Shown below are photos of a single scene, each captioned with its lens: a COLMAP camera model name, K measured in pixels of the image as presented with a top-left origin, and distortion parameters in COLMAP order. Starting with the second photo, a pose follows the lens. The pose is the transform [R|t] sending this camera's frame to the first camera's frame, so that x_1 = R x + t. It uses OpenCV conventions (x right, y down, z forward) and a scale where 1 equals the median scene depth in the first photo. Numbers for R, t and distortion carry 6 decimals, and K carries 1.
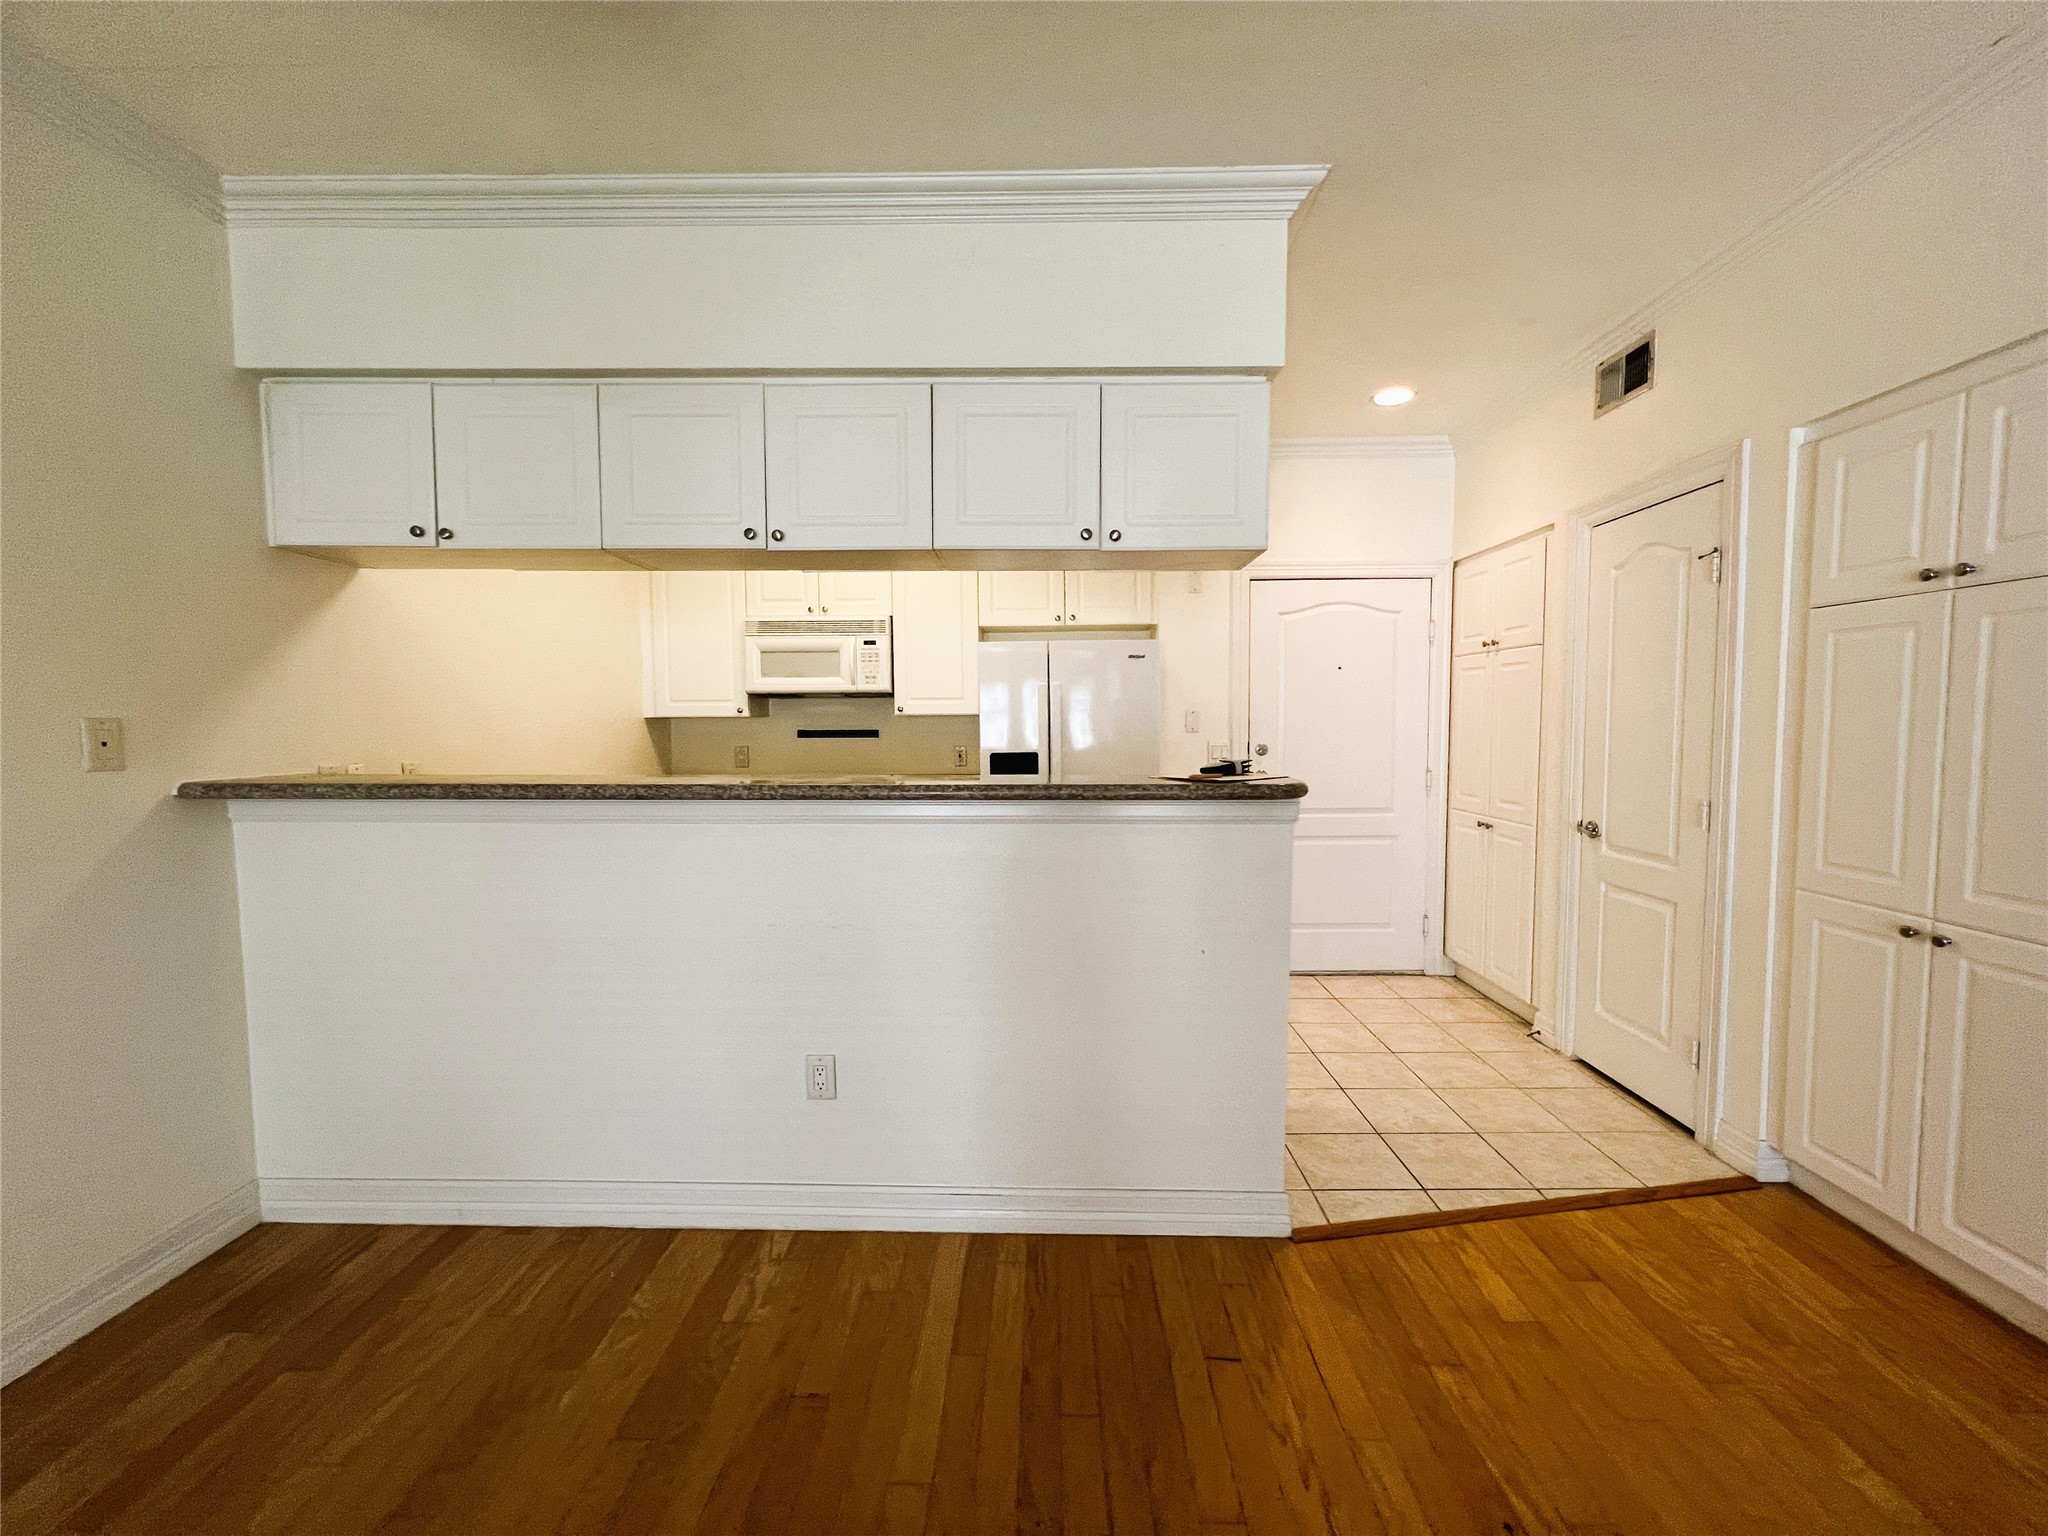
lens RADIAL K [[826.7, 0, 1024.8], [0, 826.7, 770.6], [0, 0, 1]] dist [-0.001688, 0.000304]
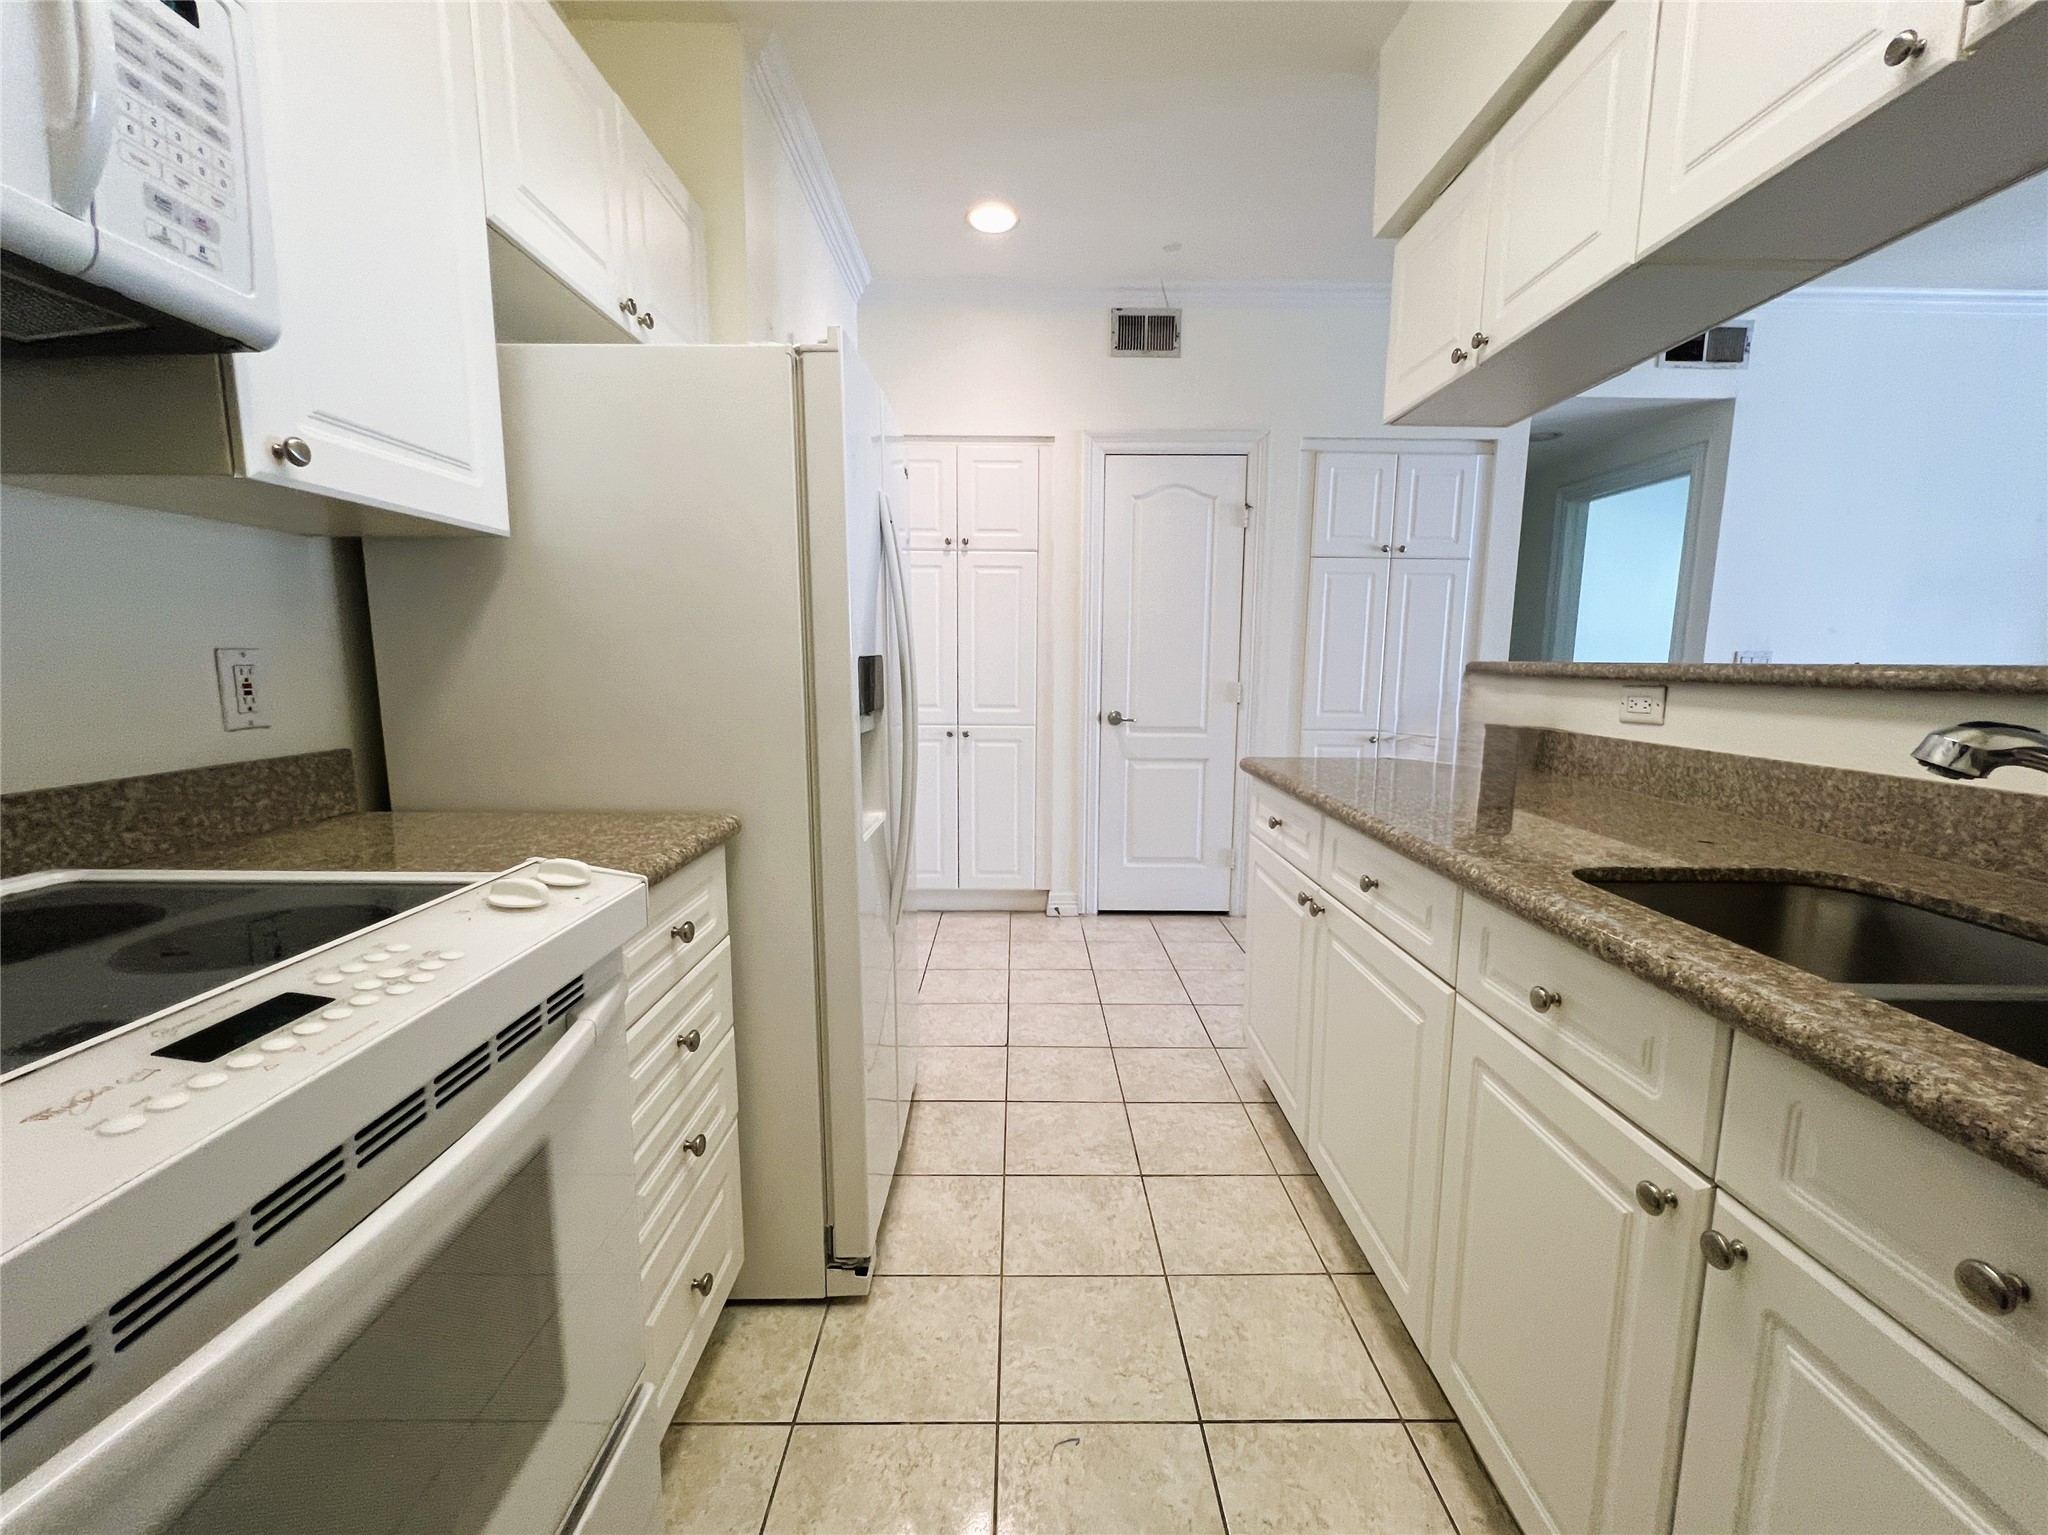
lens RADIAL K [[832.1, 0, 1031.1], [0, 832.1, 767.1], [0, 0, 1]] dist [0.001576, 0.000124]
pose [[-0.027567, -0.128305, 0.991352, -0.622649], [0.054218, 0.990077, 0.129648, -0.025561], [-0.998149, 0.057323, -0.020337, 1.409004]]
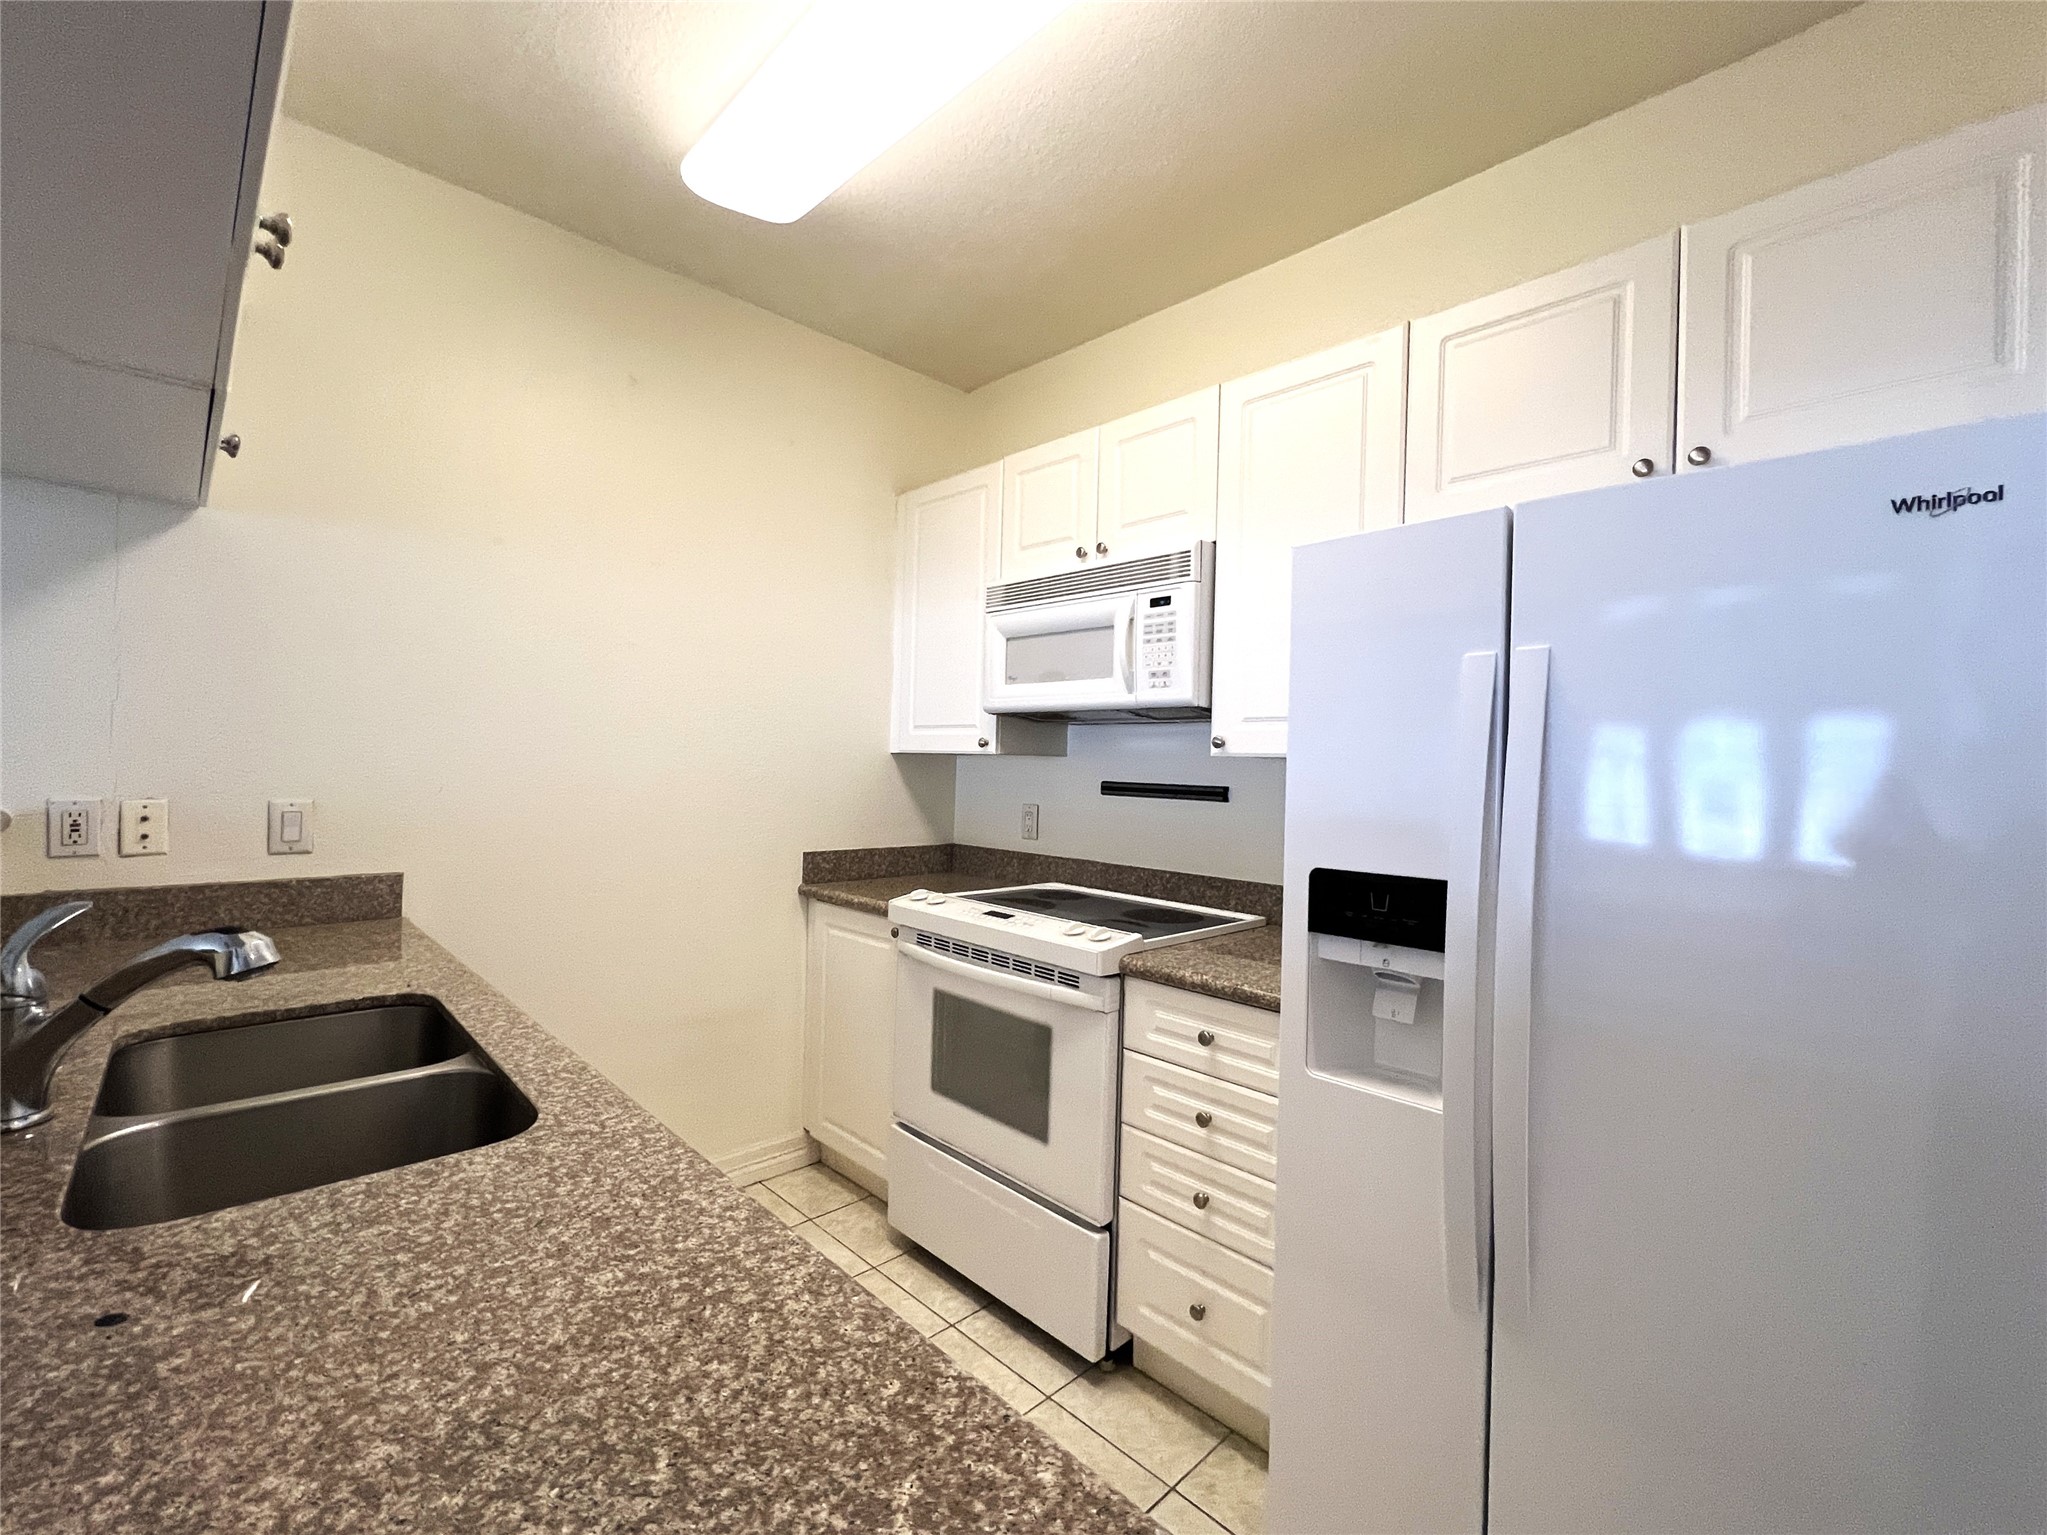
lens RADIAL K [[878.6, 0, 1030.1], [0, 878.6, 770.3], [0, 0, 1]] dist [0.001123, -0.000435]
pose [[0.711426, 0.030368, -0.702105, 0.193802], [-0.074197, 0.996728, -0.032071, -0.061812], [0.698833, 0.074910, 0.711351, 1.001072]]
